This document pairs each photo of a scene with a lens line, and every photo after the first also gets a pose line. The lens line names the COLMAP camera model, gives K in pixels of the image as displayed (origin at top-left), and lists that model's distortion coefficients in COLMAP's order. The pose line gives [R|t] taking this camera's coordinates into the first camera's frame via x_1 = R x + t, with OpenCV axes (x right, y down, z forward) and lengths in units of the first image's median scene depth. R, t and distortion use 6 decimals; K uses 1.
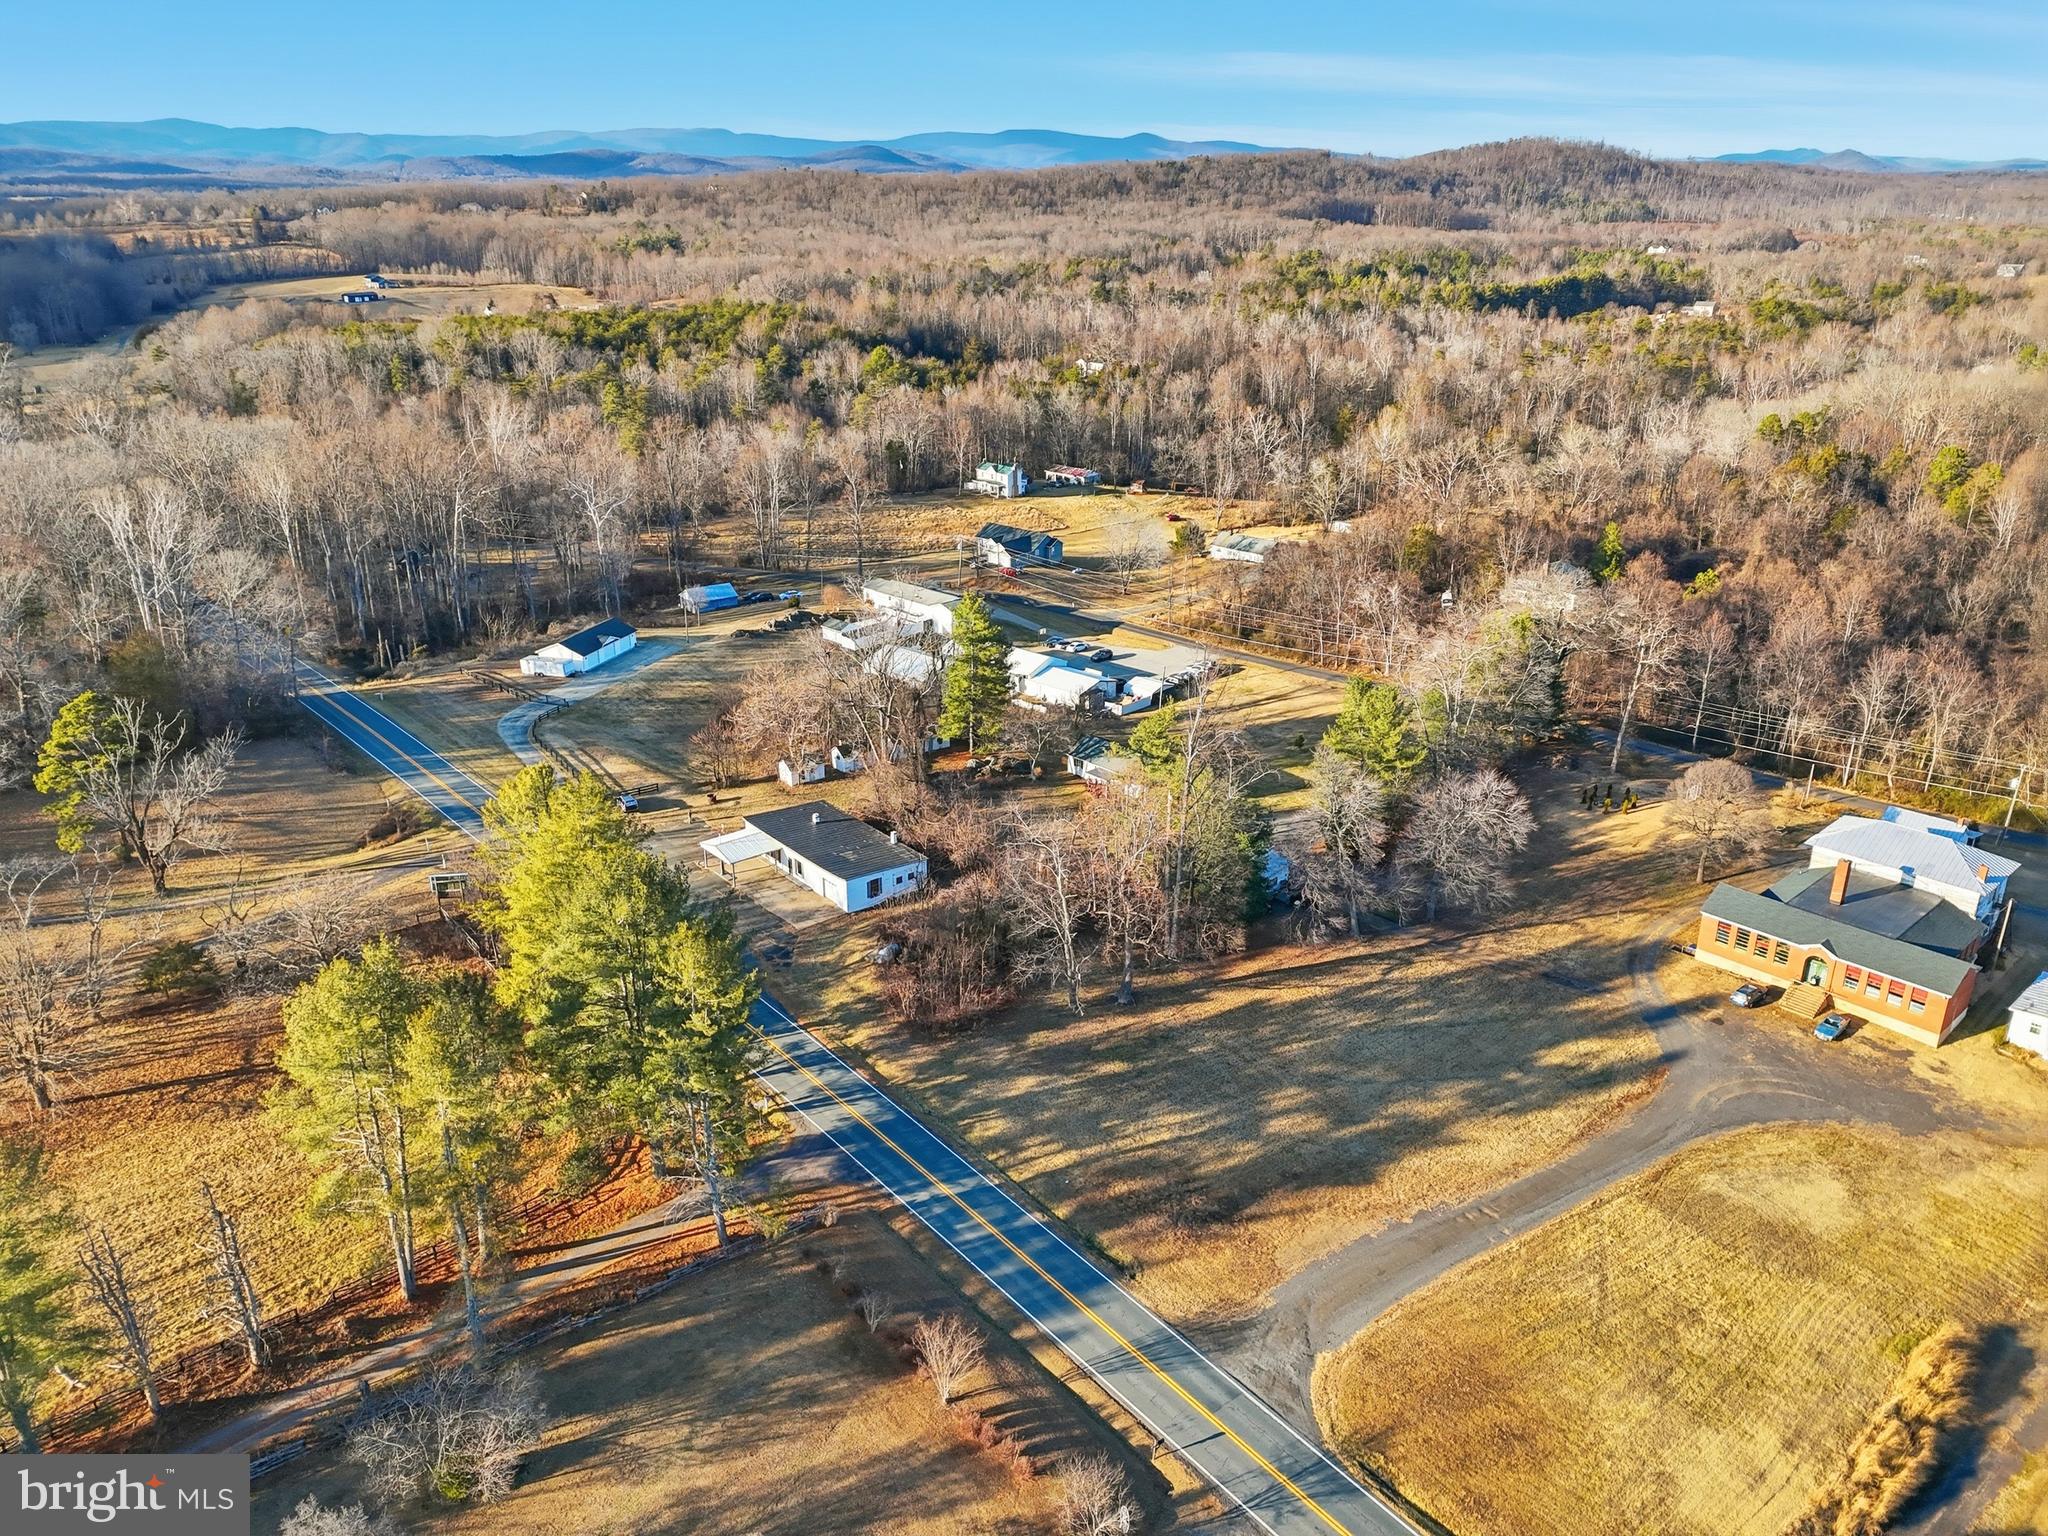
lens RADIAL K [[1494.5, 0, 1024.0], [0, 1494.5, 768.0], [0, 0, 1]] dist [0.071085, -0.060279]
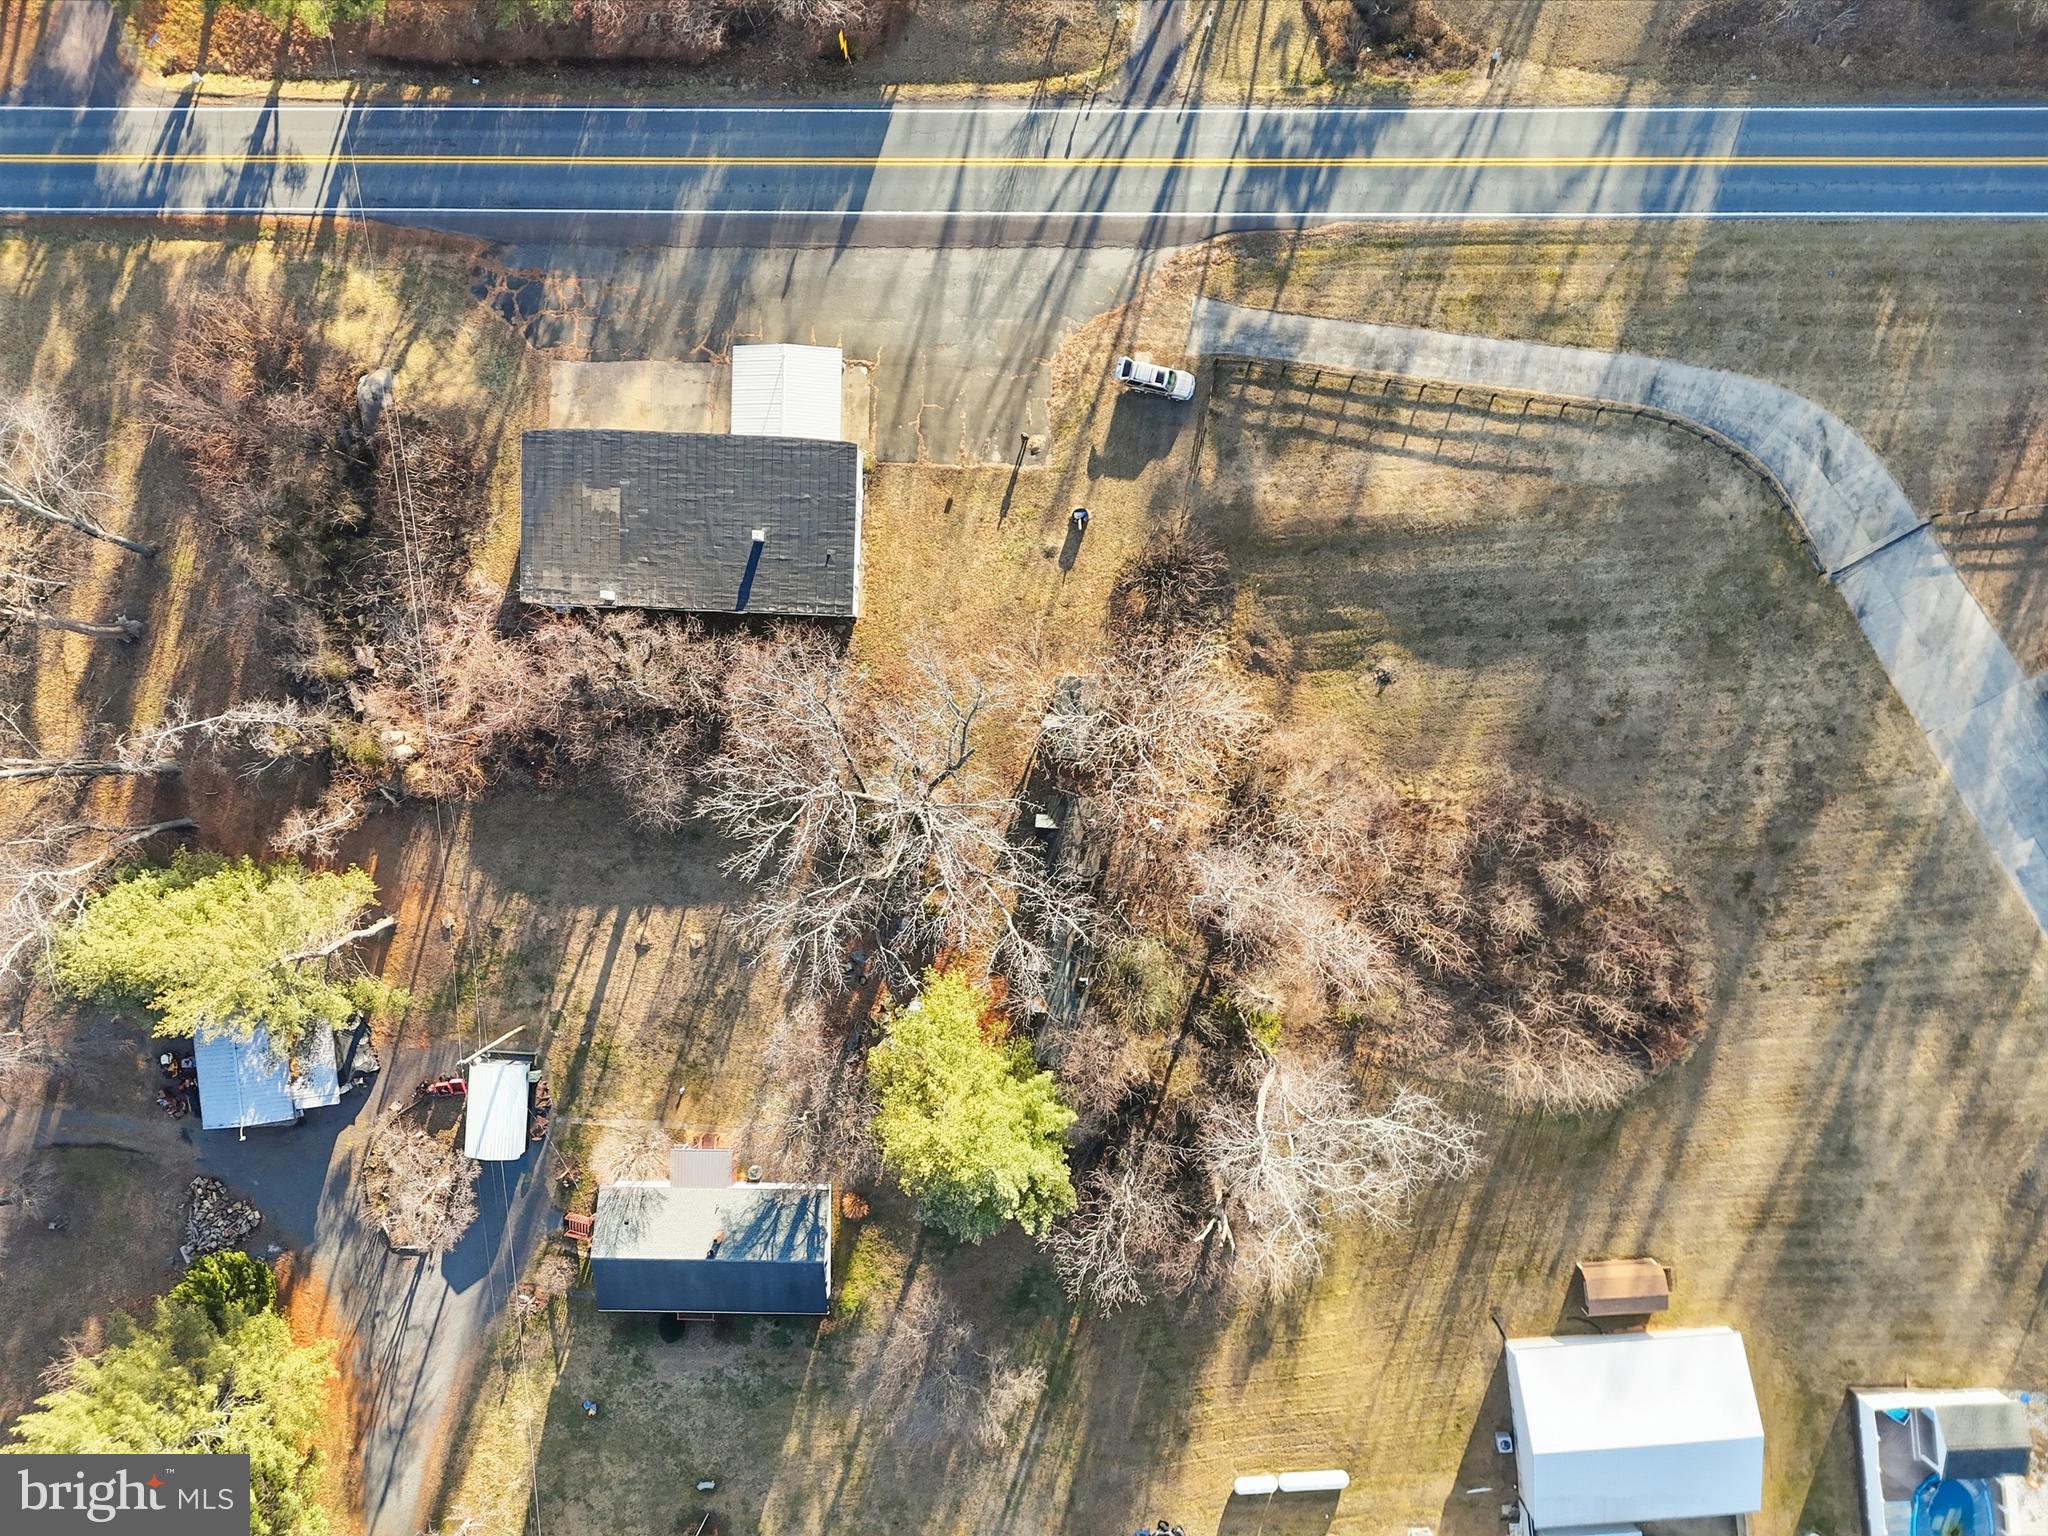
lens RADIAL K [[1494.5, 0, 1024.0], [0, 1494.5, 768.0], [0, 0, 1]] dist [0.071085, -0.060279]
pose [[-0.661413, 0.749475, 0.028636, -0.174513], [-0.235715, -0.243961, 0.940702, -0.610419], [0.712019, 0.615443, 0.338022, 1.059610]]
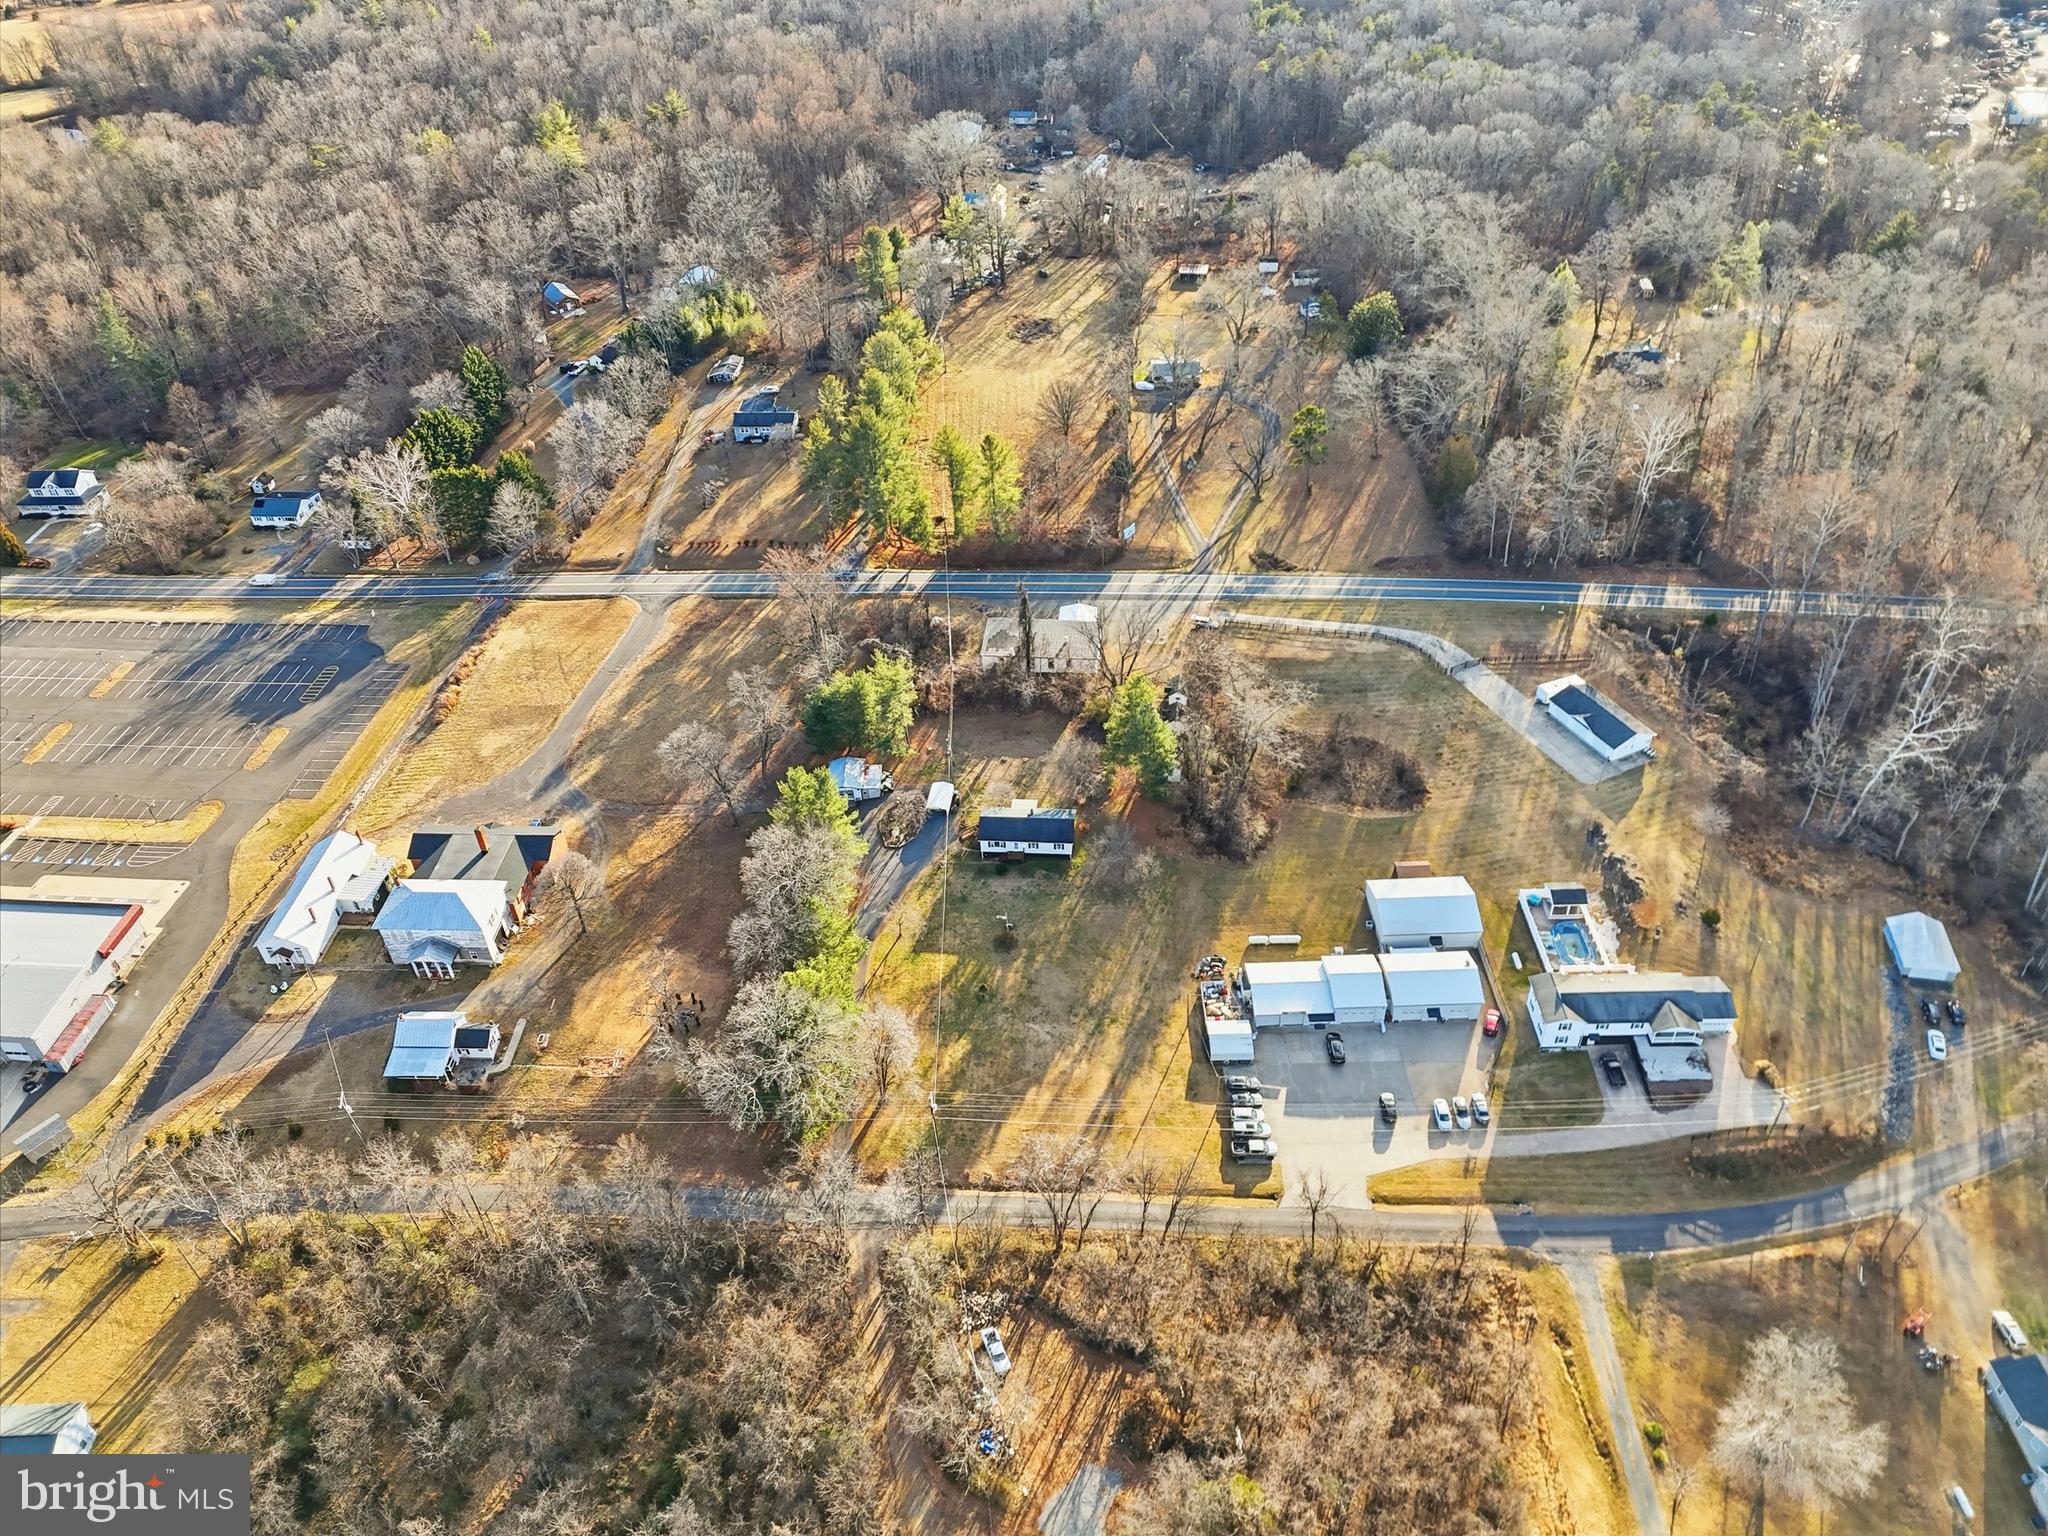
lens RADIAL K [[1494.5, 0, 1024.0], [0, 1494.5, 768.0], [0, 0, 1]] dist [0.071085, -0.060279]
pose [[-0.715454, 0.468860, -0.517973, 0.886693], [-0.214491, 0.558176, 0.801519, -1.315789], [0.664921, 0.684551, -0.298783, 1.750057]]
